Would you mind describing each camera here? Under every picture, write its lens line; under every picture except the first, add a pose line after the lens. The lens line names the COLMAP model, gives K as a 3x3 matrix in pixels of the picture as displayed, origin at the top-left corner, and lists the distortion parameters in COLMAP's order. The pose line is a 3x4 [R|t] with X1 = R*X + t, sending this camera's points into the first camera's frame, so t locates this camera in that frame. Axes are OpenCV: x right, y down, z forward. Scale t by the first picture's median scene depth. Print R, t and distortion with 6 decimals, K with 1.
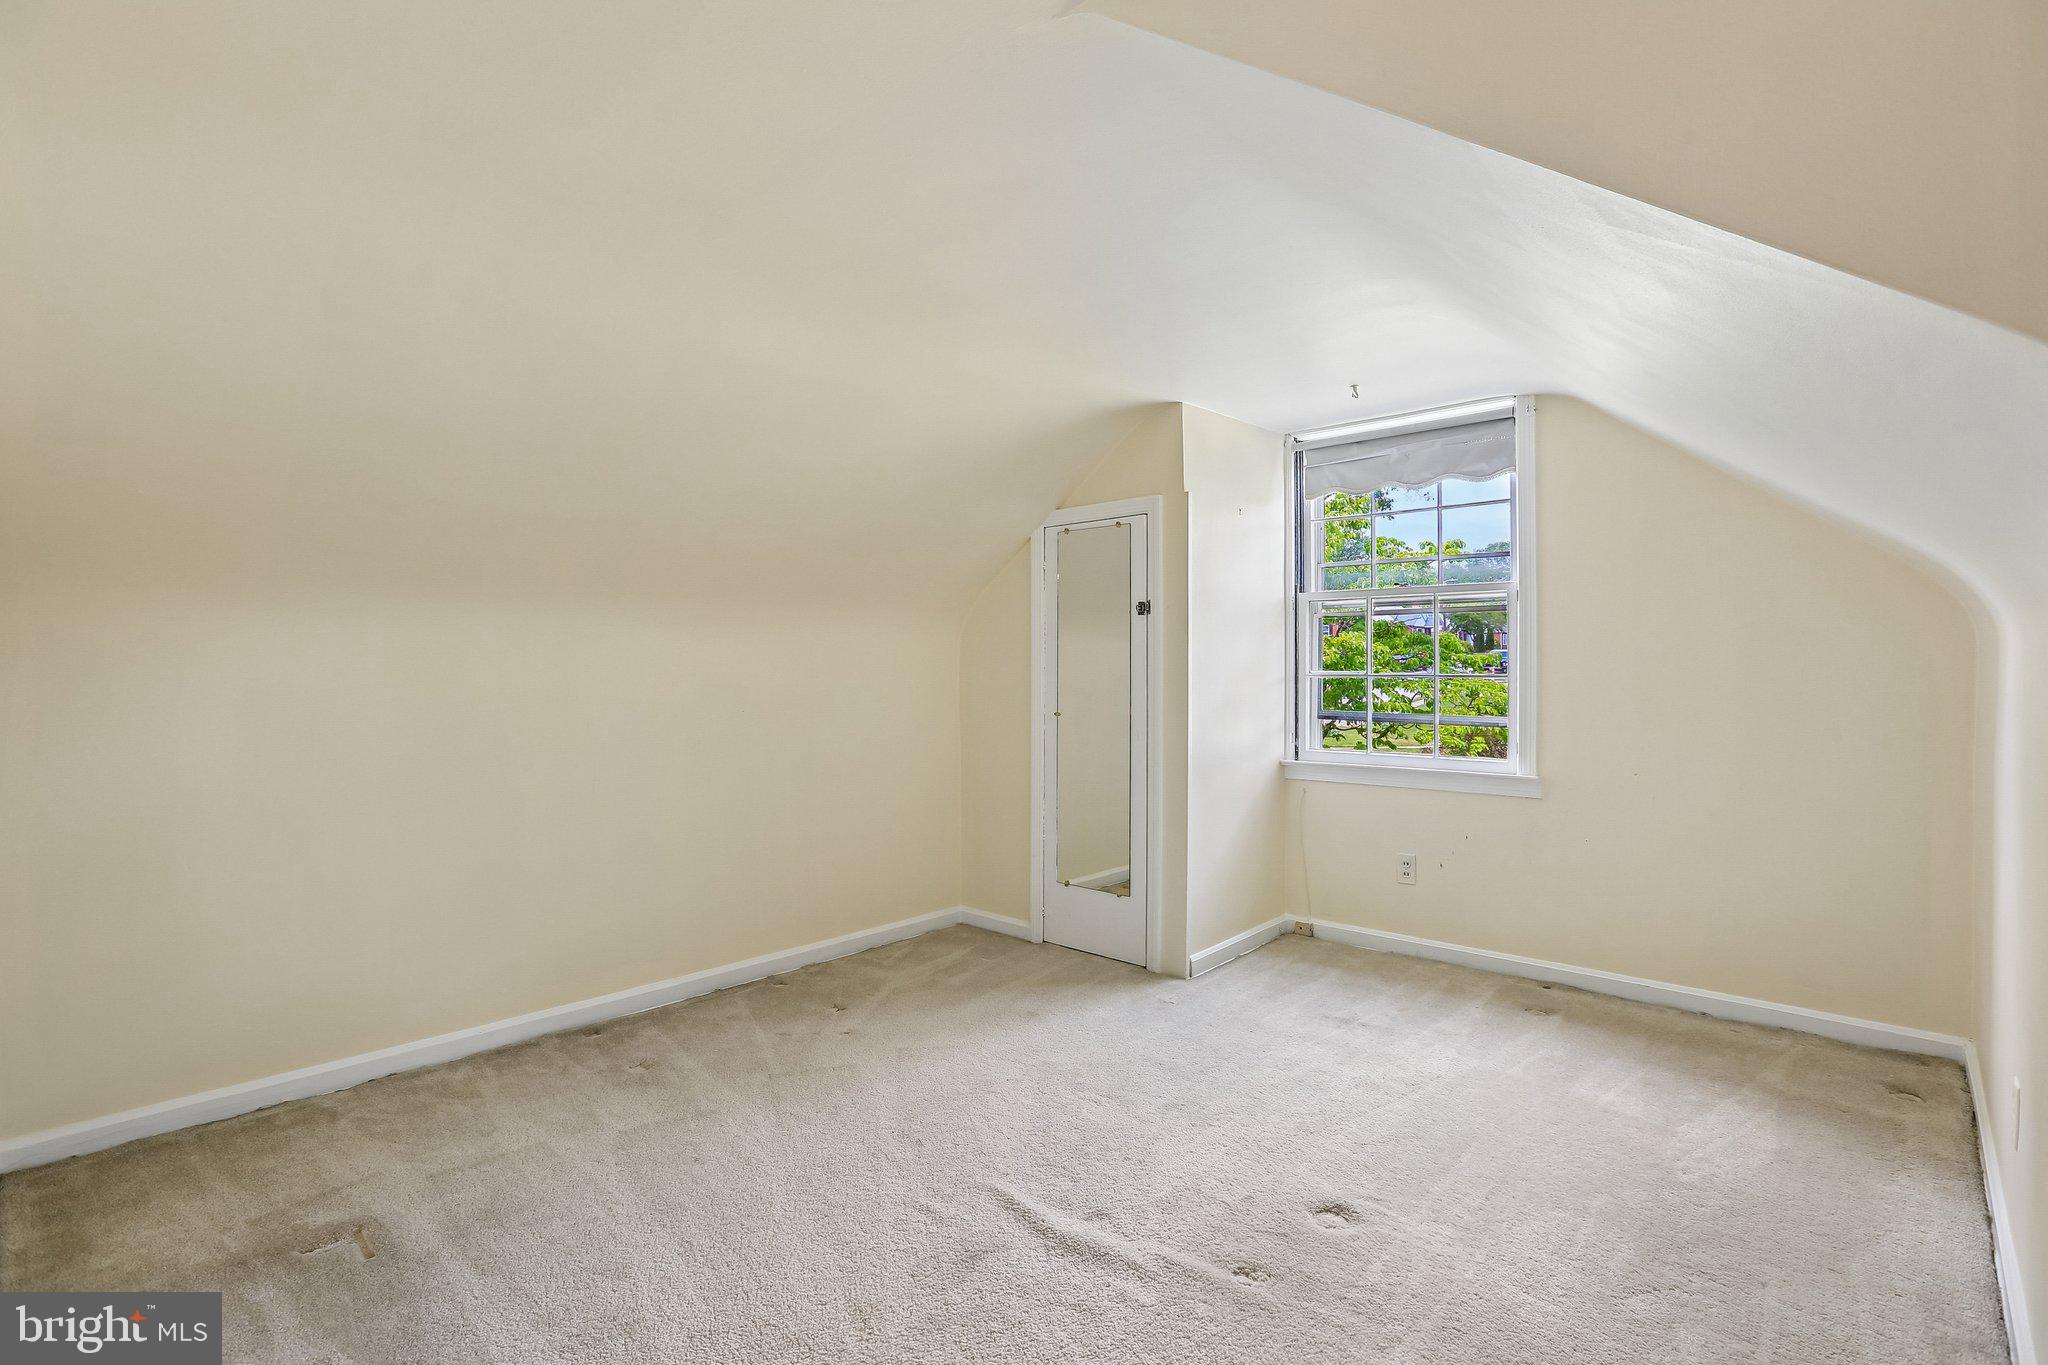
lens RADIAL K [[944.2, 0, 1018.3], [0, 944.2, 670.1], [0, 0, 1]] dist [-0.046629, 0.014524]
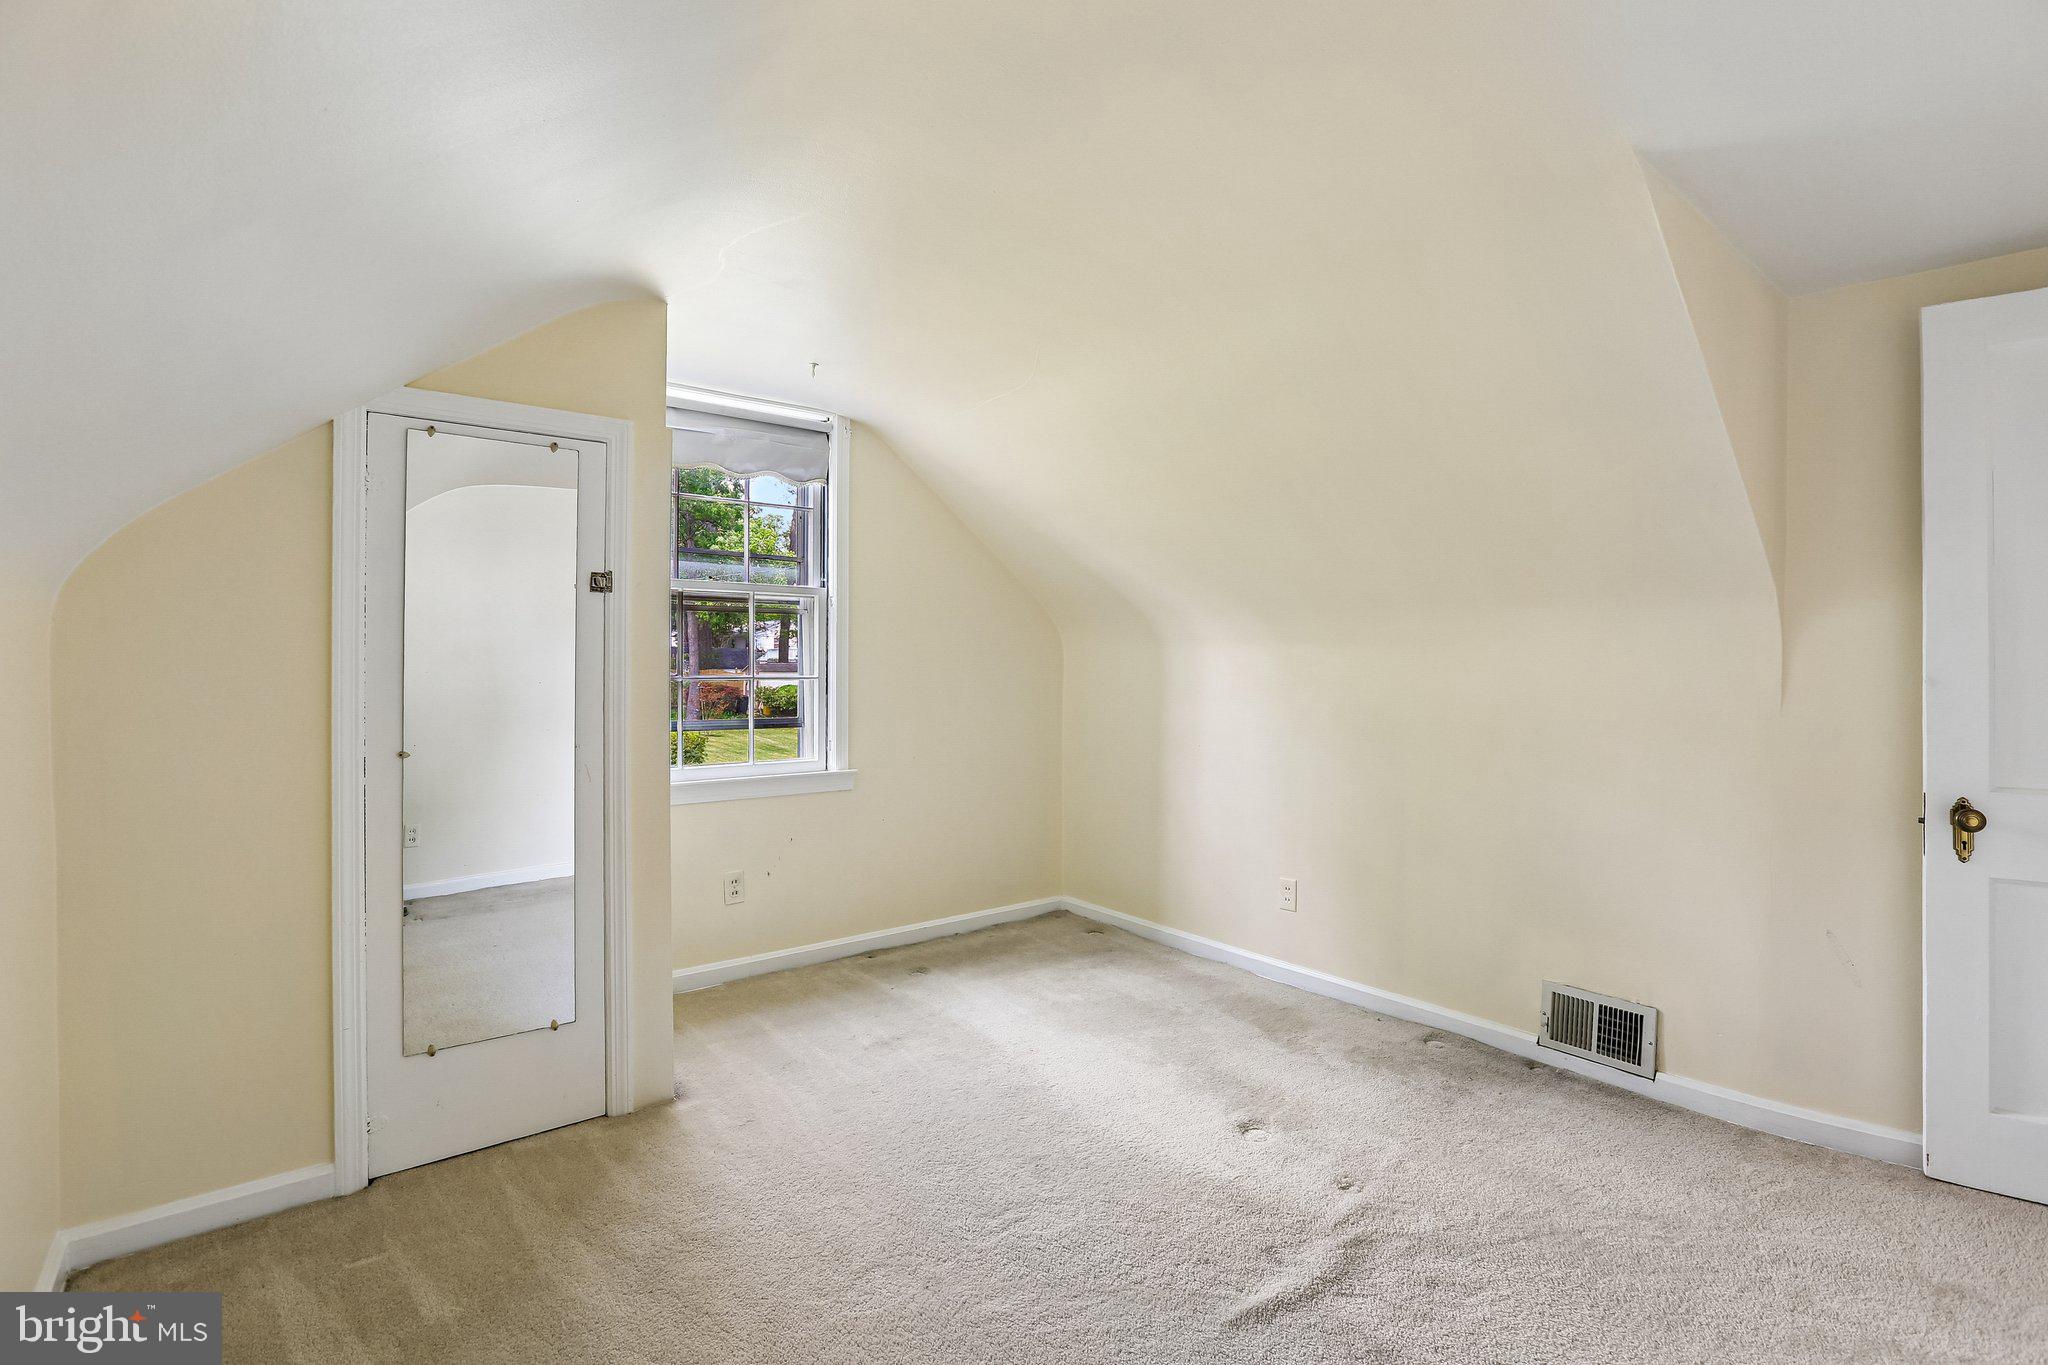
lens RADIAL K [[944.2, 0, 1018.9], [0, 944.2, 678.1], [0, 0, 1]] dist [-0.046629, 0.014524]
pose [[0.146918, -0.013304, 0.989059, -0.502375], [0.002872, 0.999911, 0.013024, -0.006735], [-0.989144, 0.000927, 0.146943, 0.639702]]
